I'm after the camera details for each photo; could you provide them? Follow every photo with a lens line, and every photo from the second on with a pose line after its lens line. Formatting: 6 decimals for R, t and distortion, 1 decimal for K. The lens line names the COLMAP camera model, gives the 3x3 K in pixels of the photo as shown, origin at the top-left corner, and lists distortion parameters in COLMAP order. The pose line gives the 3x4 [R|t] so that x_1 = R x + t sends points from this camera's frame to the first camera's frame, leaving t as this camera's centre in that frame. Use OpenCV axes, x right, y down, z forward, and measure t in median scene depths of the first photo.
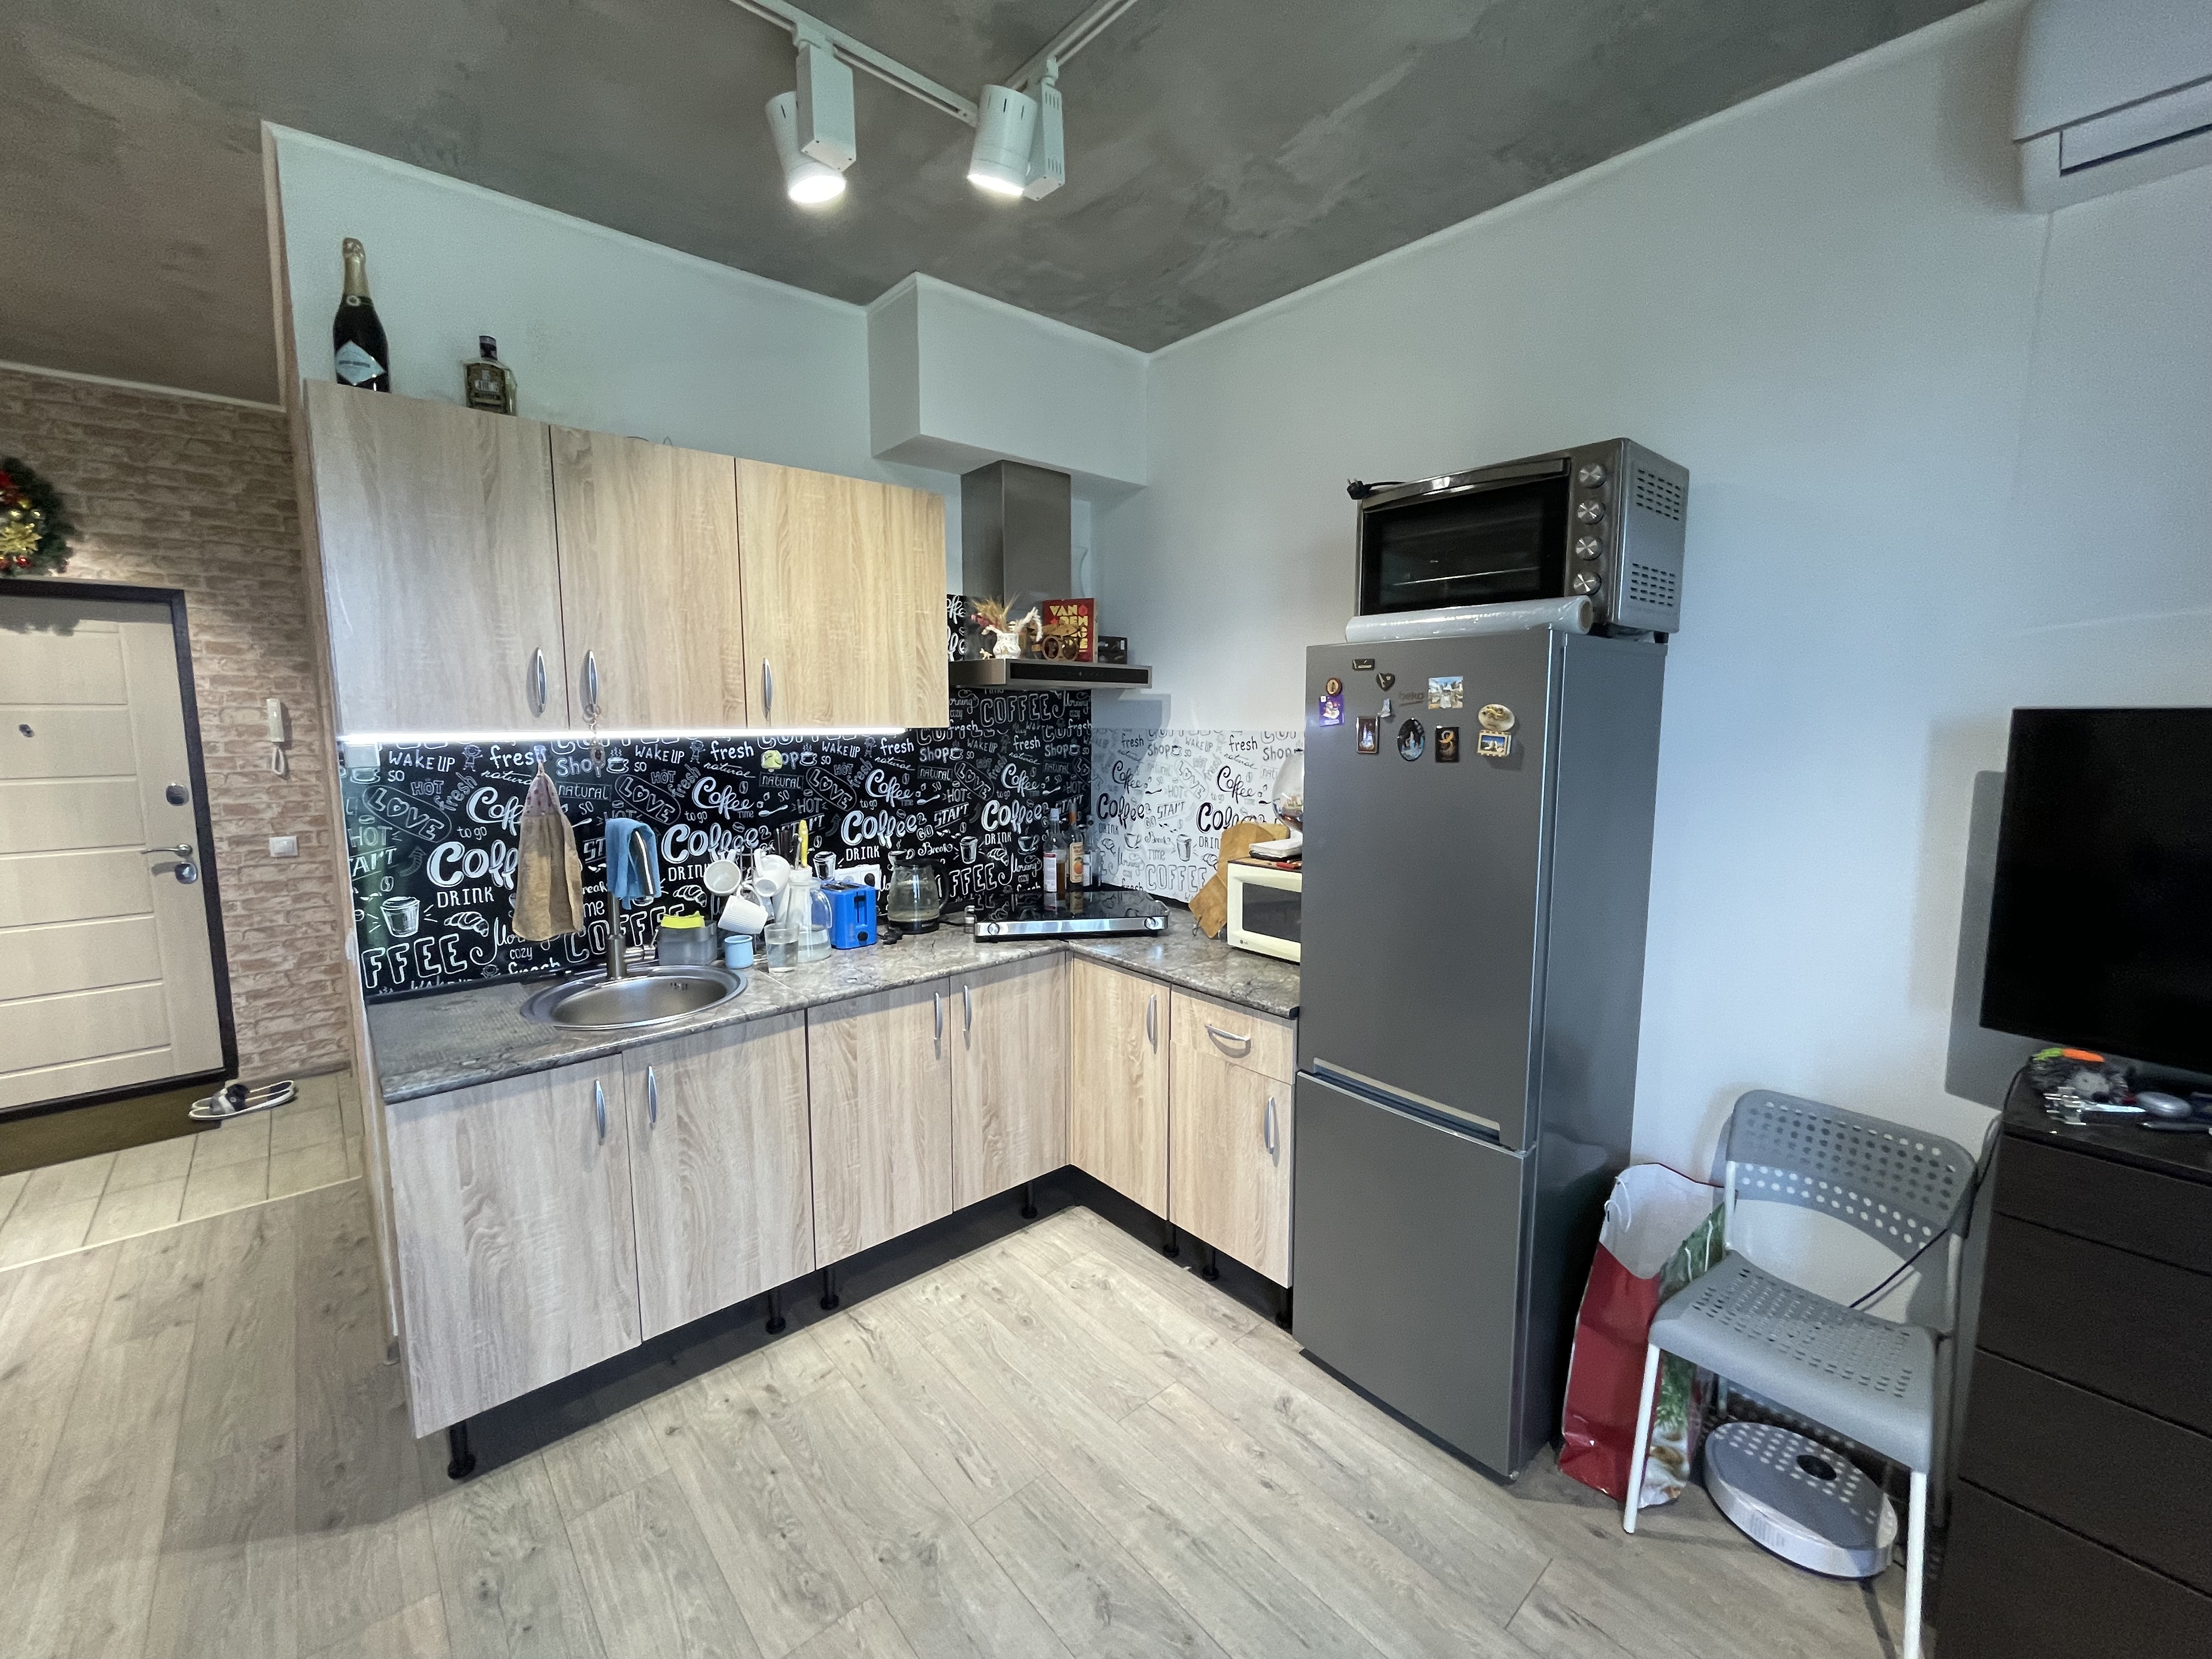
lens RADIAL K [[896.2, 0, 1106.0], [0, 896.2, 829.5], [0, 0, 1]] dist [0.000021, -0.000054]
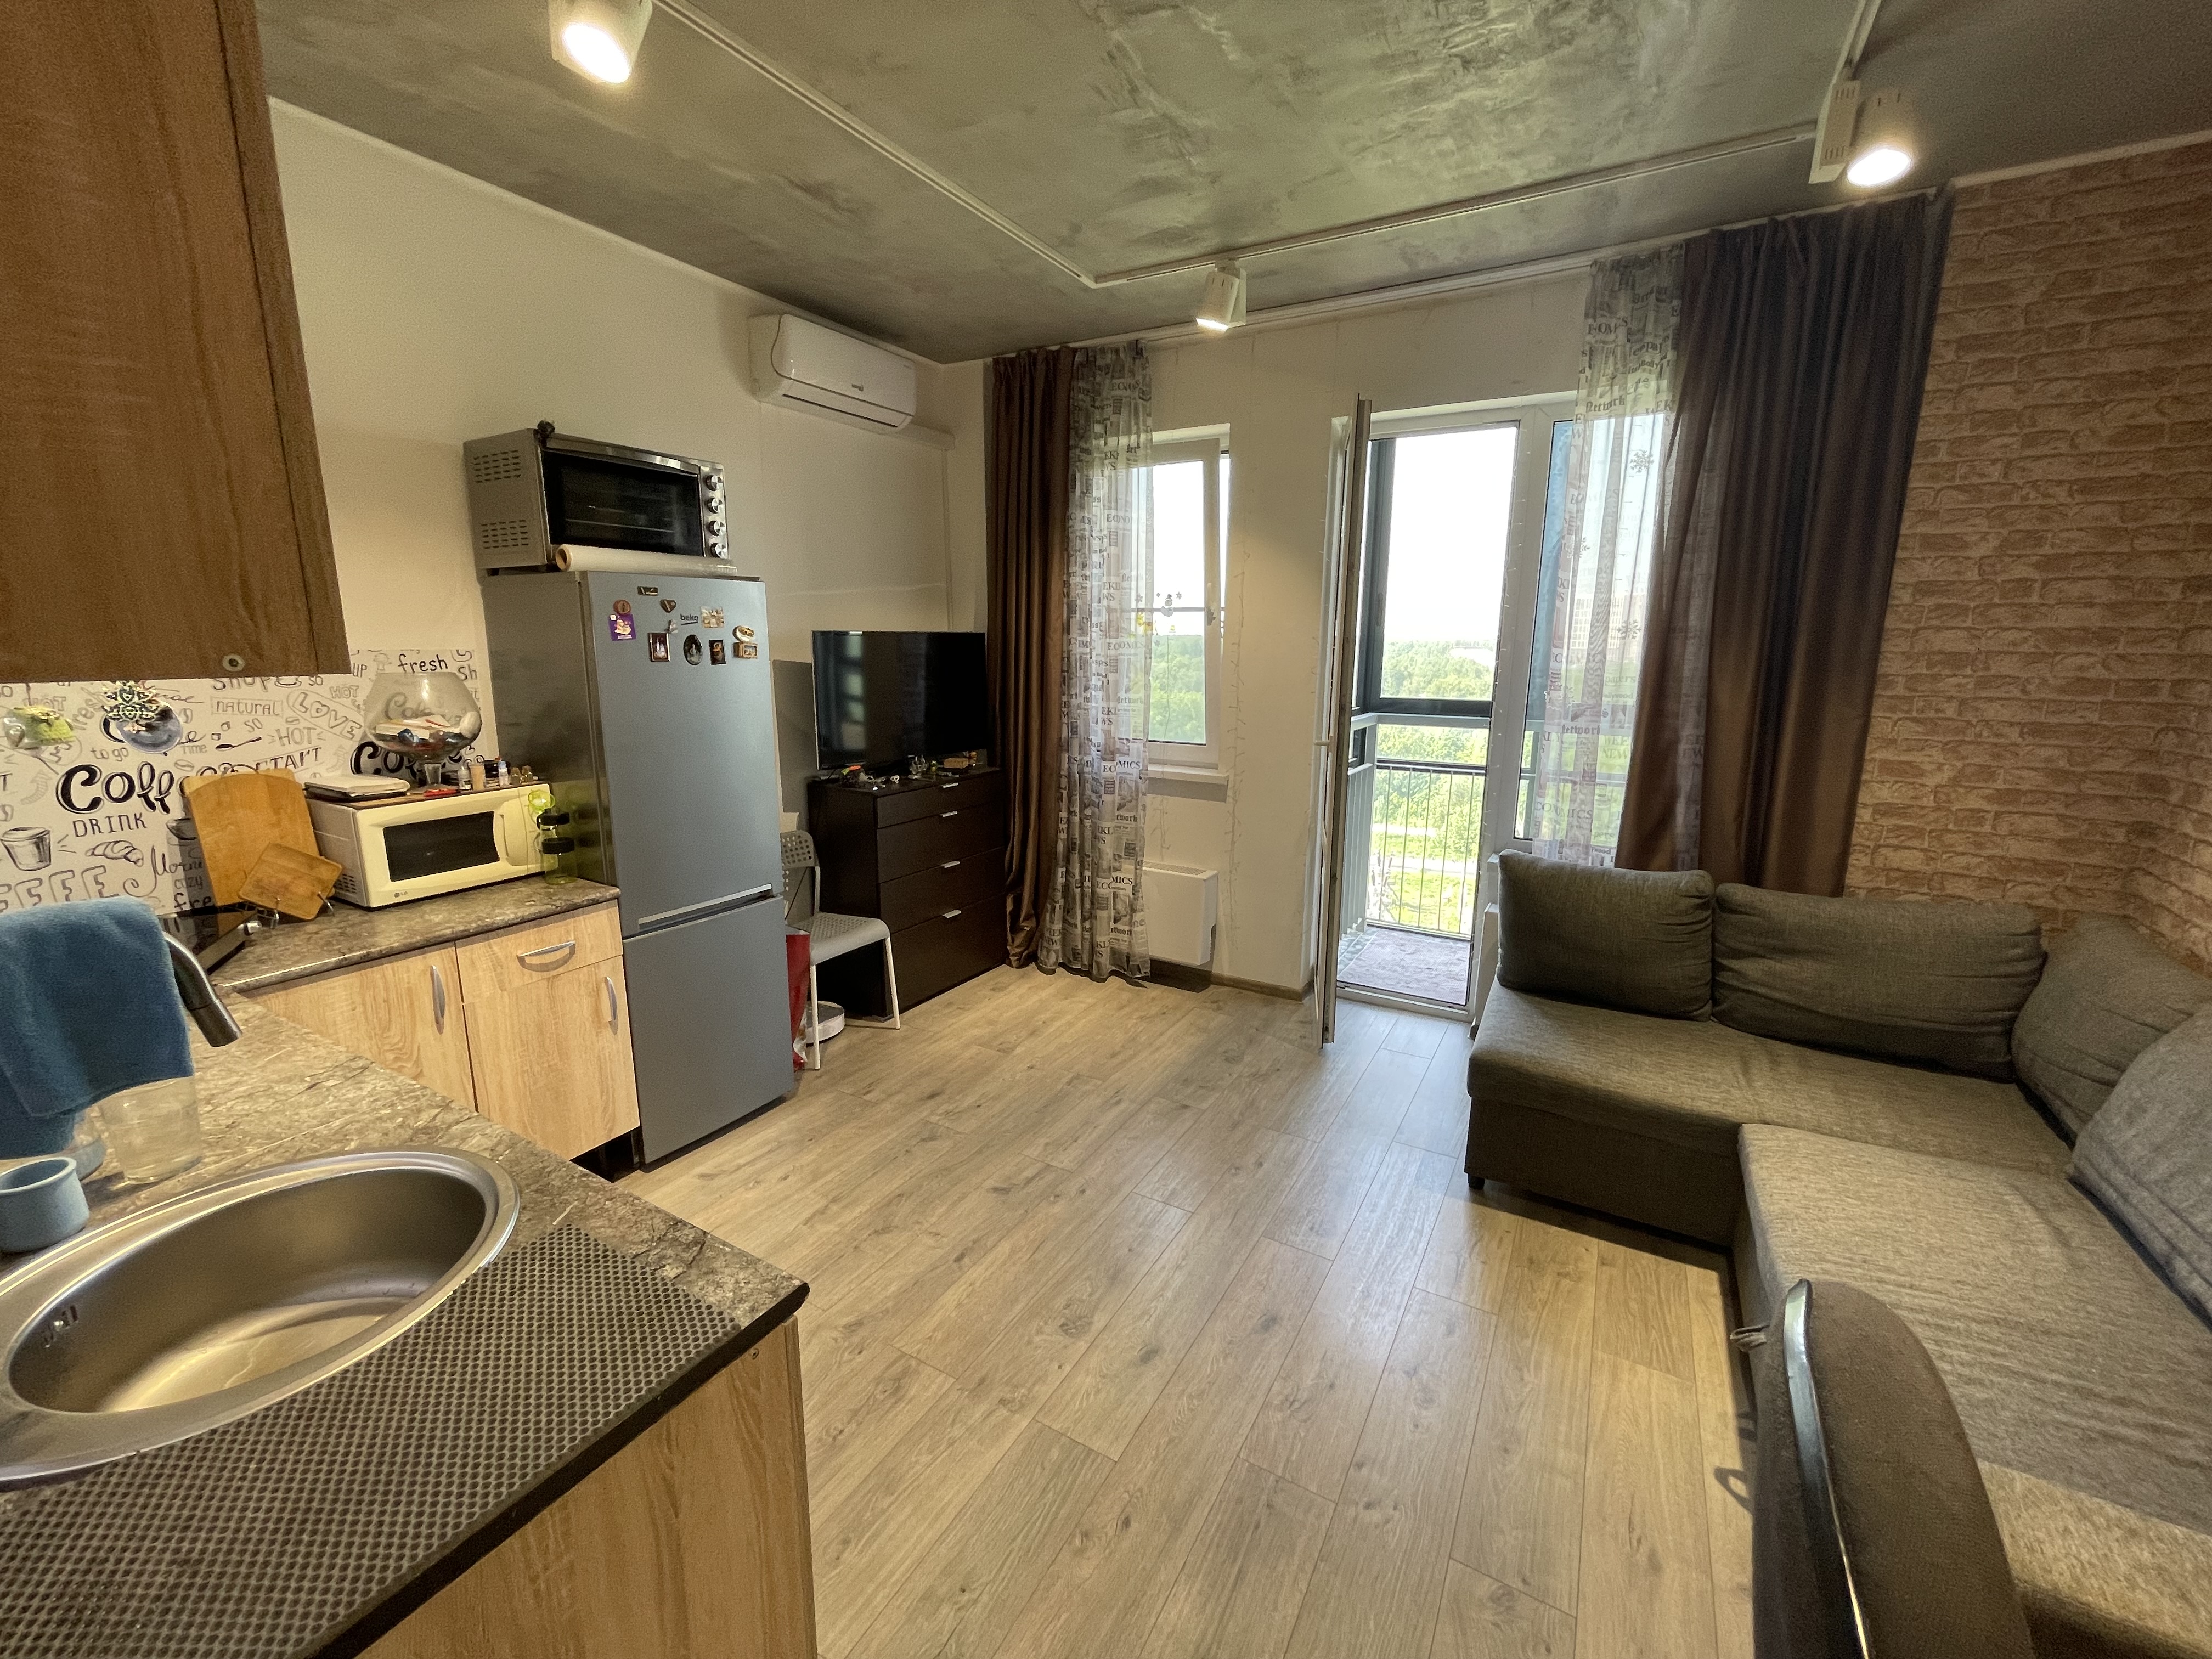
lens RADIAL K [[896.2, 0, 1106.0], [0, 896.2, 829.5], [0, 0, 1]] dist [0.000021, -0.000054]
pose [[-0.316115, -0.200695, 0.927250, -1.003912], [0.116428, 0.961775, 0.247859, -0.082588], [-0.941550, 0.186310, -0.280665, 0.685419]]
